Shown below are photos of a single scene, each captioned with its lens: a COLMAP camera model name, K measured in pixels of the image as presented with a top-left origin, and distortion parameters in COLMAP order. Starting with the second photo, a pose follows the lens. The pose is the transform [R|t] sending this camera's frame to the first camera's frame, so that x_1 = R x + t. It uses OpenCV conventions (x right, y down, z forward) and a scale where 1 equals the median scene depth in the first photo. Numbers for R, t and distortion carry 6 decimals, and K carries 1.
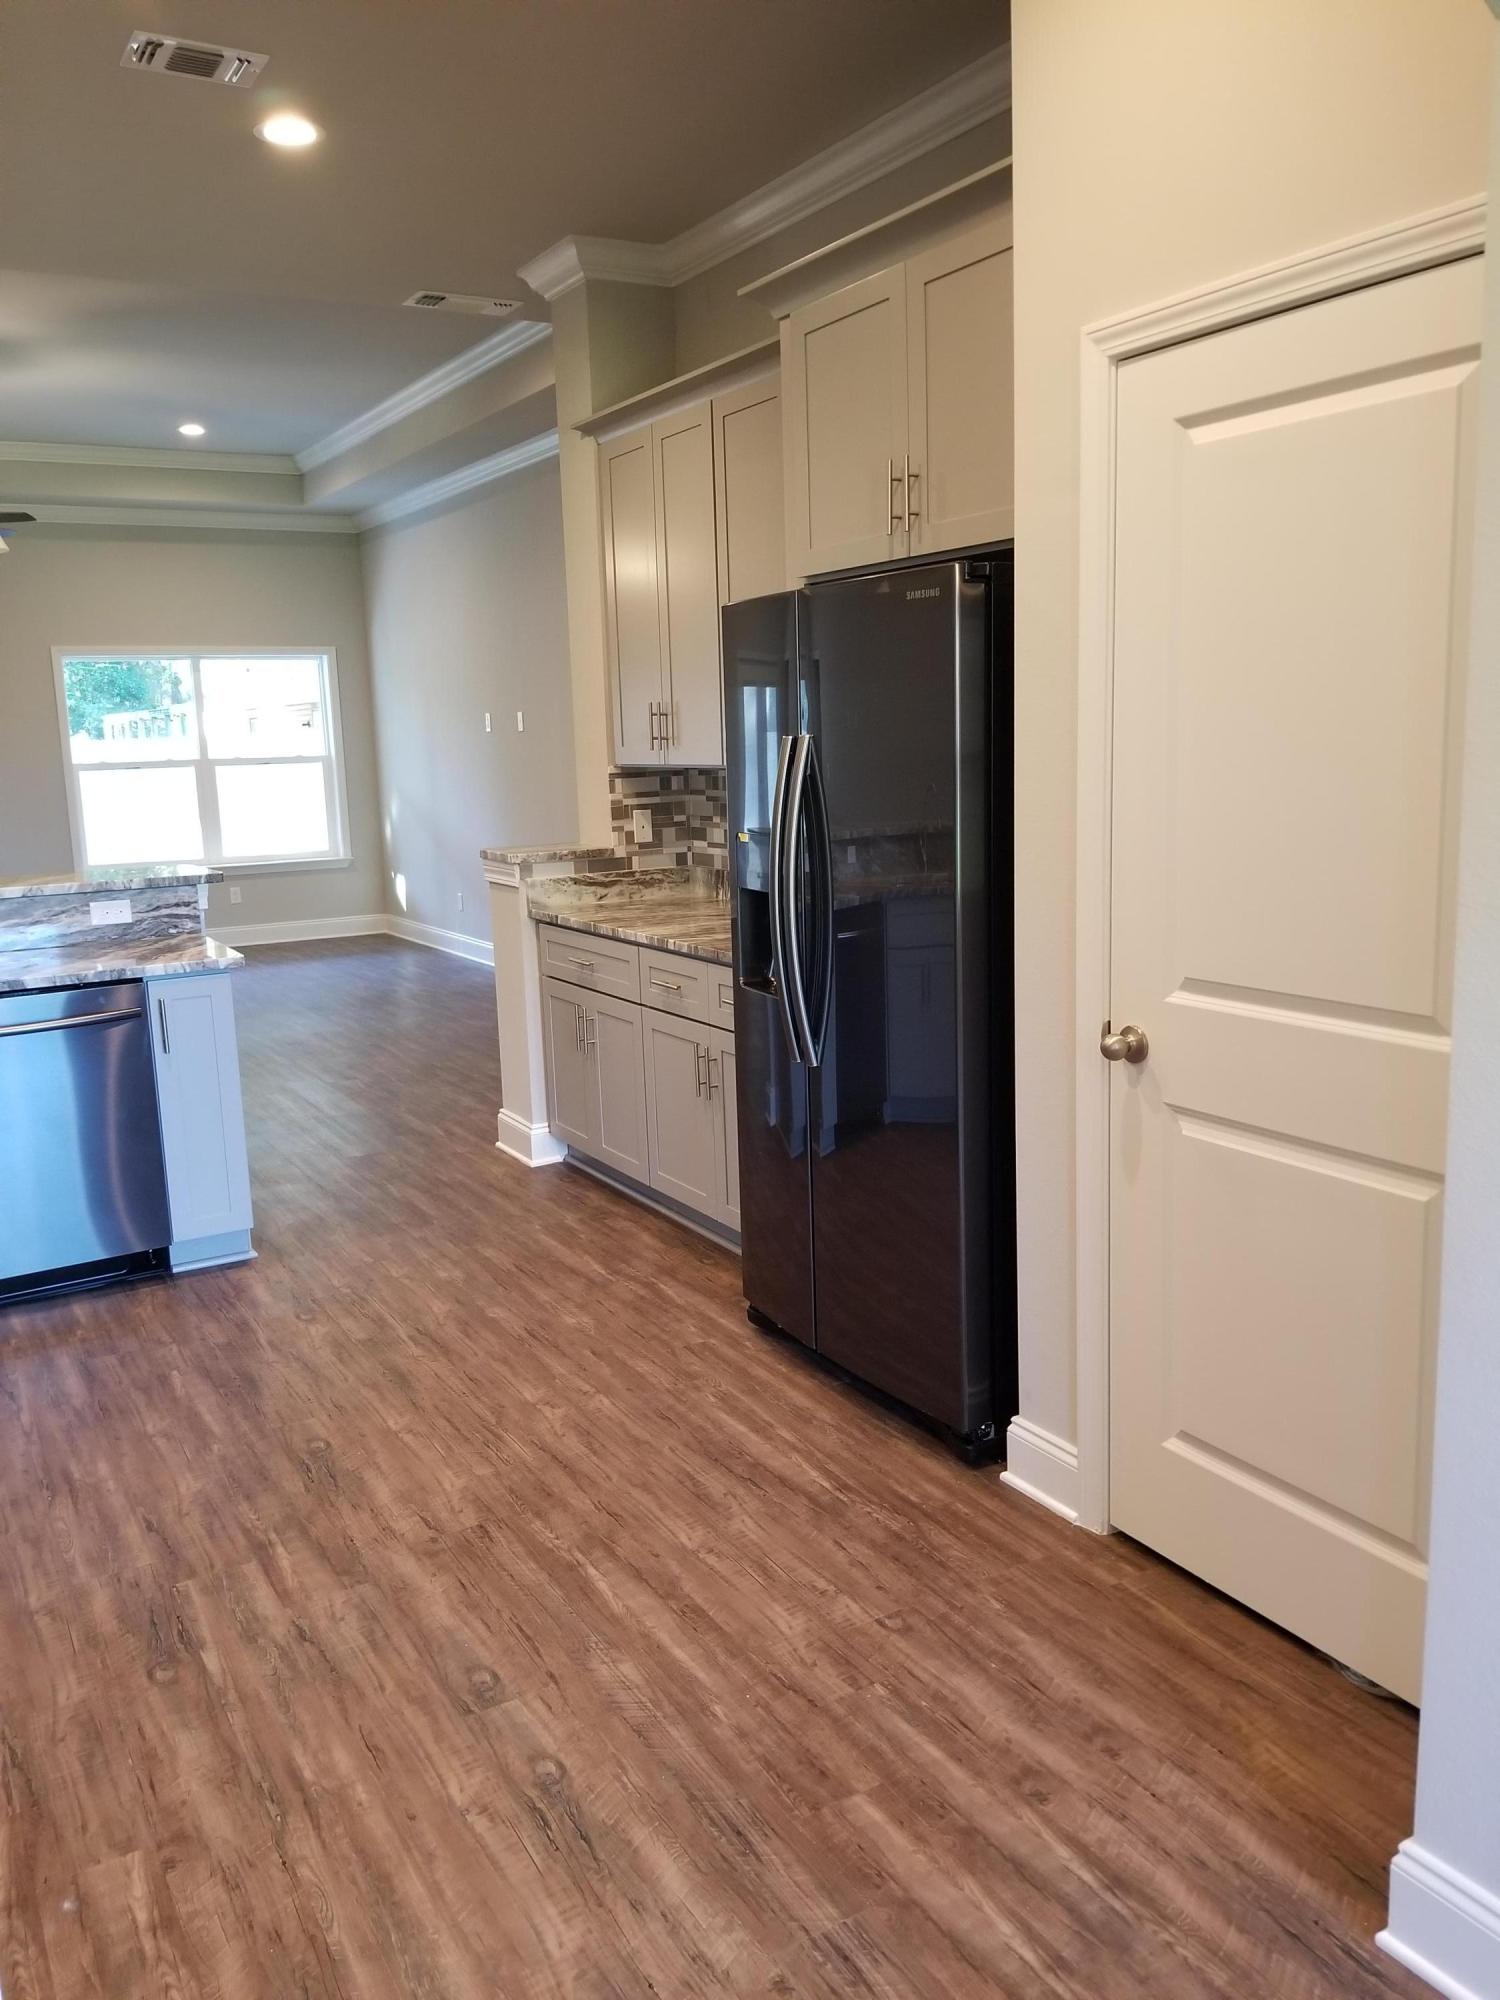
lens RADIAL K [[1571.8, 0, 753.5], [0, 1571.8, 964.8], [0, 0, 1]] dist [0.066687, -0.099450]
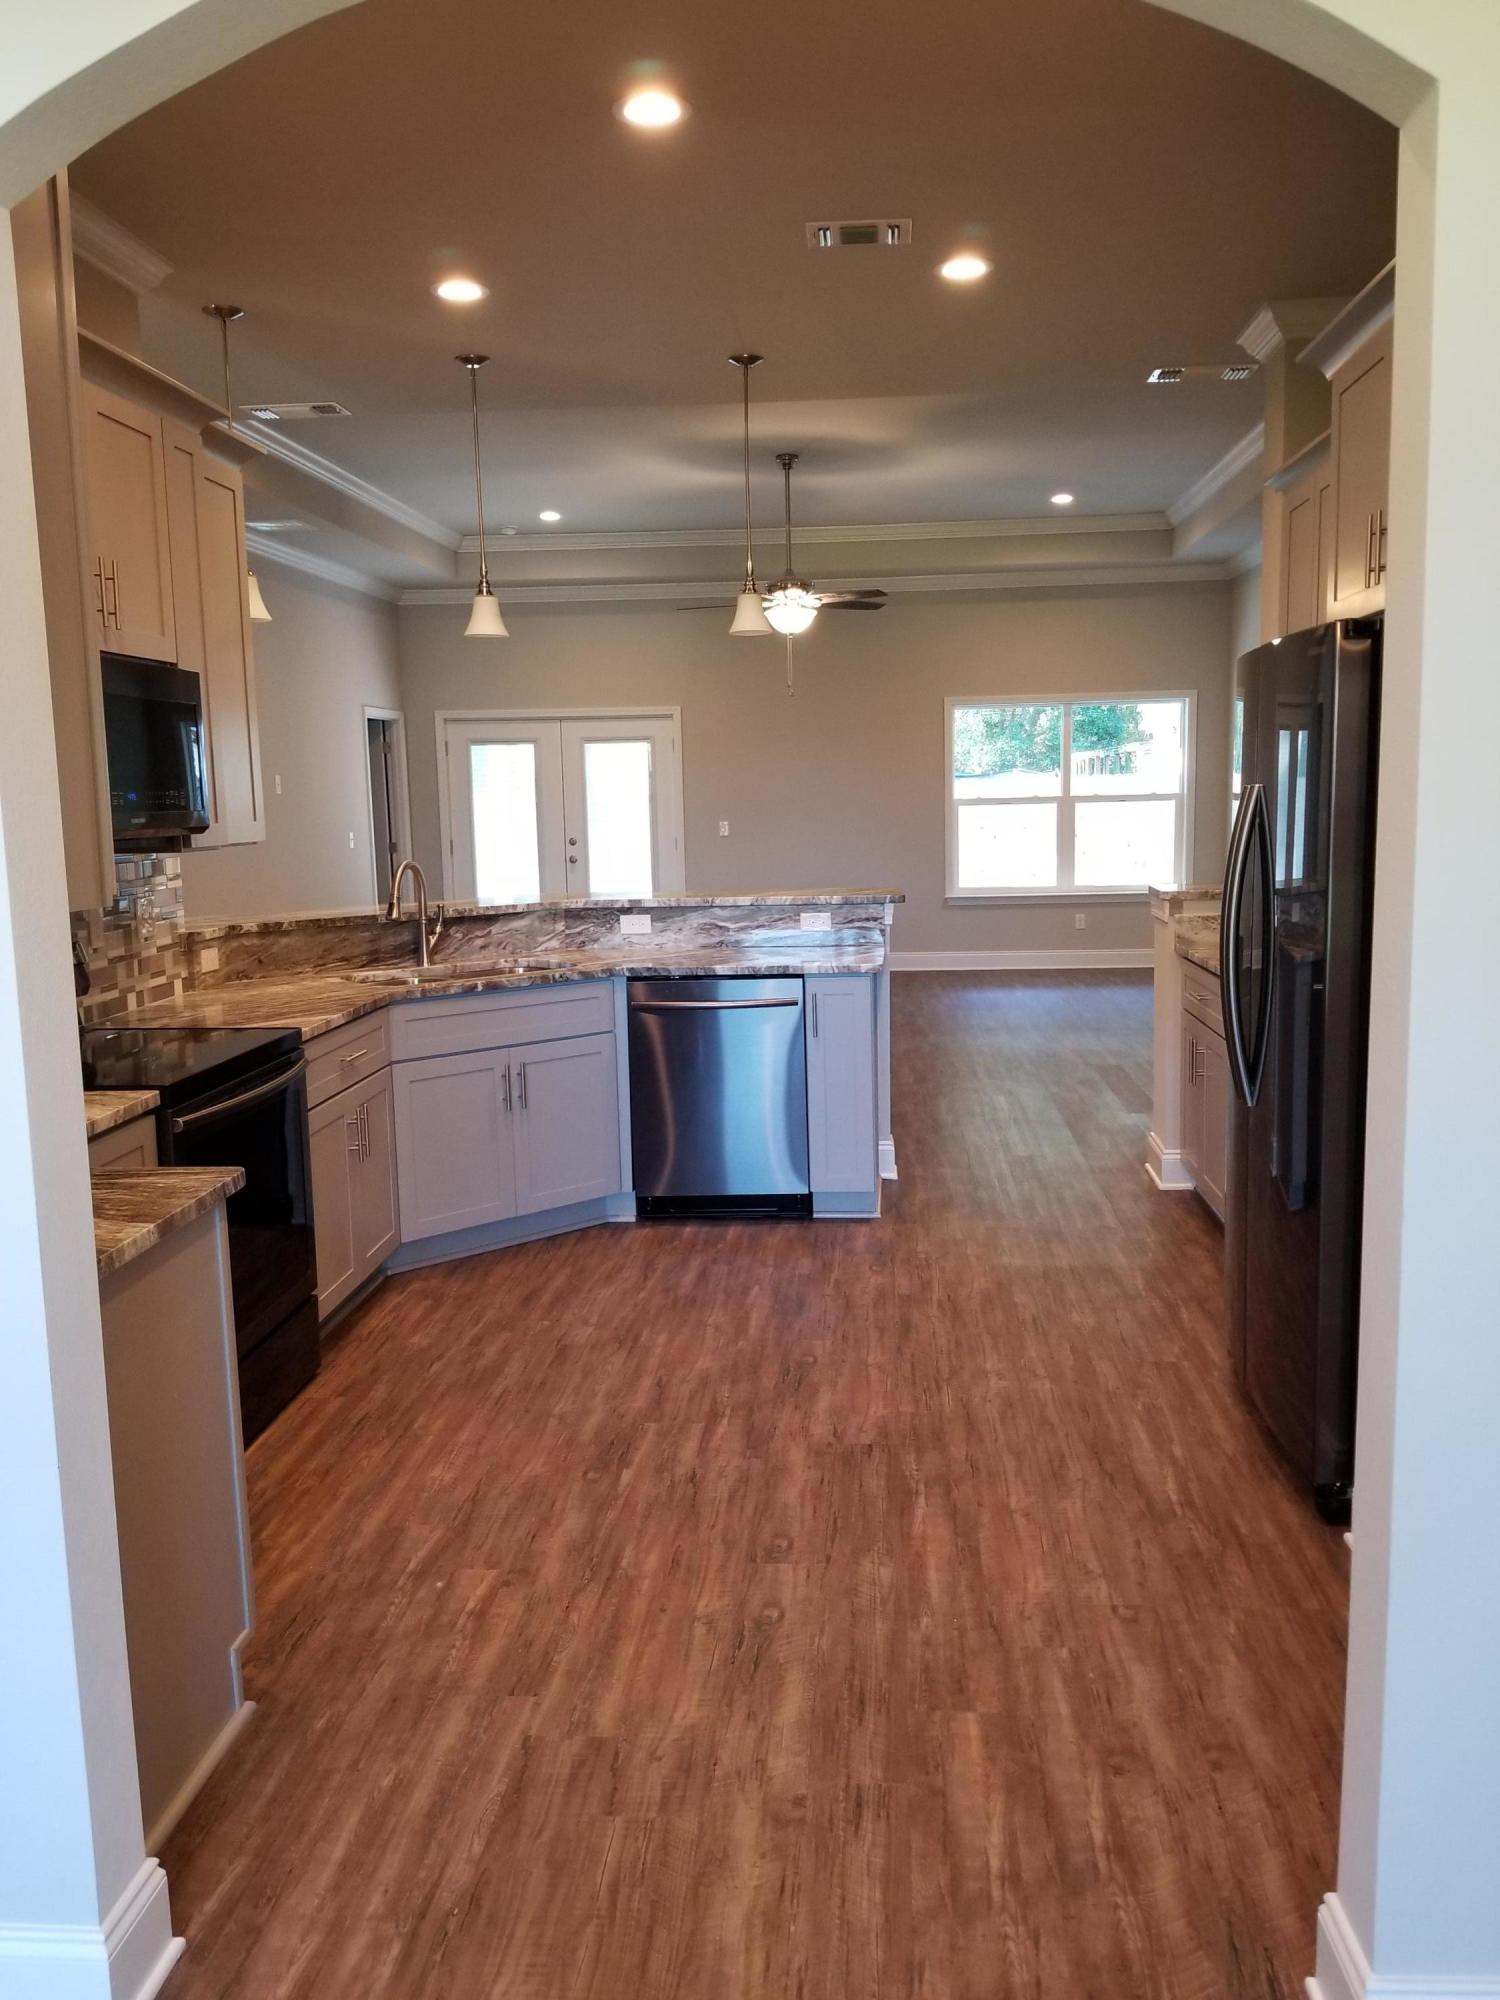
lens RADIAL K [[1571.8, 0, 769.9], [0, 1571.8, 962.2], [0, 0, 1]] dist [0.066687, -0.099450]
pose [[0.821805, 0.076670, -0.564587, 0.436799], [-0.089741, 0.995954, 0.004623, -0.006634], [0.562657, 0.046867, 0.825361, -0.041659]]
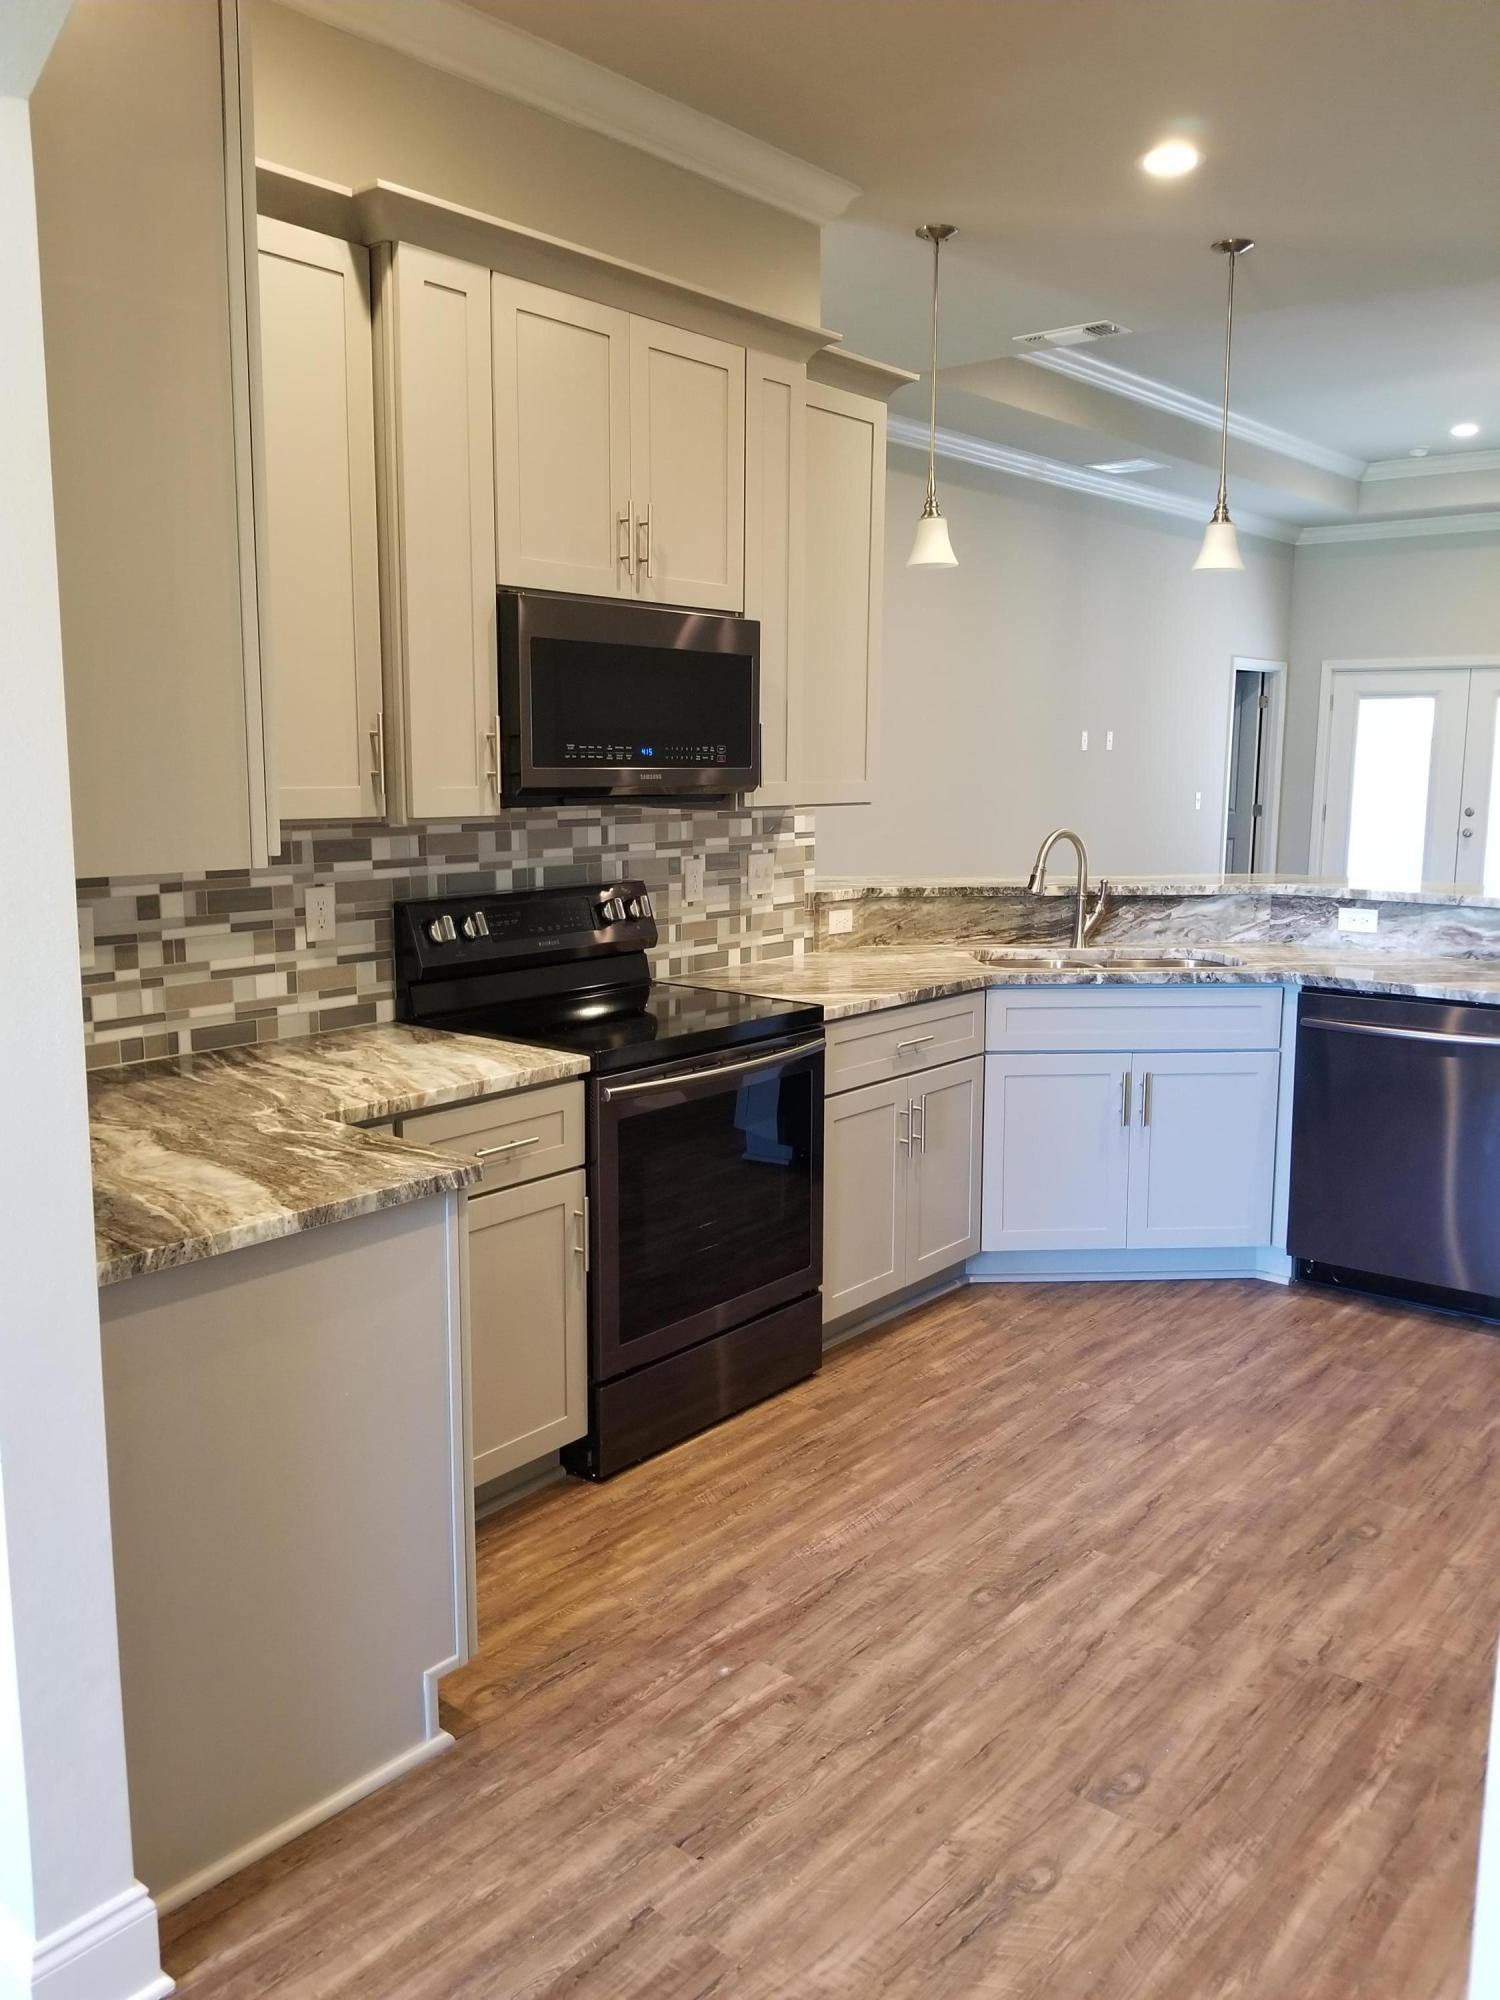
lens RADIAL K [[1571.8, 0, 749.1], [0, 1571.8, 966.6], [0, 0, 1]] dist [0.066687, -0.099450]
pose [[0.331911, 0.160329, -0.929586, 0.481423], [-0.156637, 0.981137, 0.113293, -0.073934], [0.930215, 0.108004, 0.350763, 0.379798]]
